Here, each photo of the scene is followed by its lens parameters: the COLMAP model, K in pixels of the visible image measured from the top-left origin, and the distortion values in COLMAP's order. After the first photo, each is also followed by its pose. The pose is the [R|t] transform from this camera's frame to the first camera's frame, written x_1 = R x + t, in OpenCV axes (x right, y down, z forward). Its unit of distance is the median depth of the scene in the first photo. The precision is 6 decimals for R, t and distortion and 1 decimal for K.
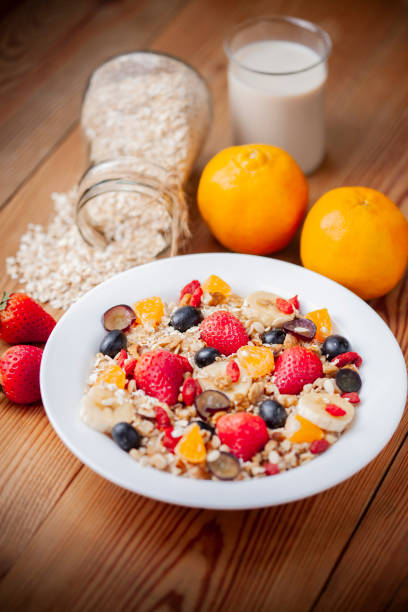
lens RADIAL K [[1891.5, 0, 204.0], [0, 1891.5, 306.0], [0, 0, 1]] dist [-0.162203, -1.474804]
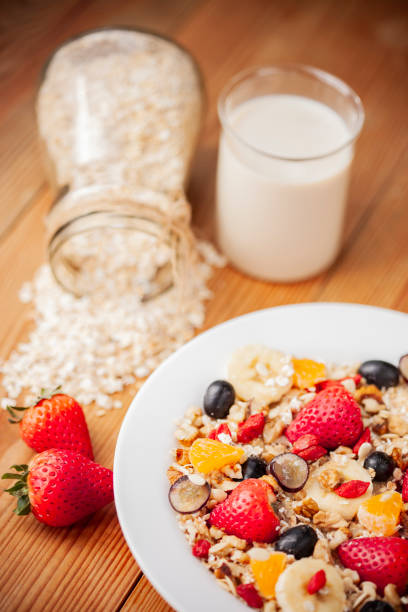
lens RADIAL K [[1891.5, 0, 204.0], [0, 1891.5, 306.0], [0, 0, 1]] dist [-0.162203, -1.474804]
pose [[0.151858, 0.711154, -0.686439, 0.480147], [-0.697805, 0.568991, 0.435105, -0.299171], [0.700005, 0.412927, 0.582653, 0.483870]]
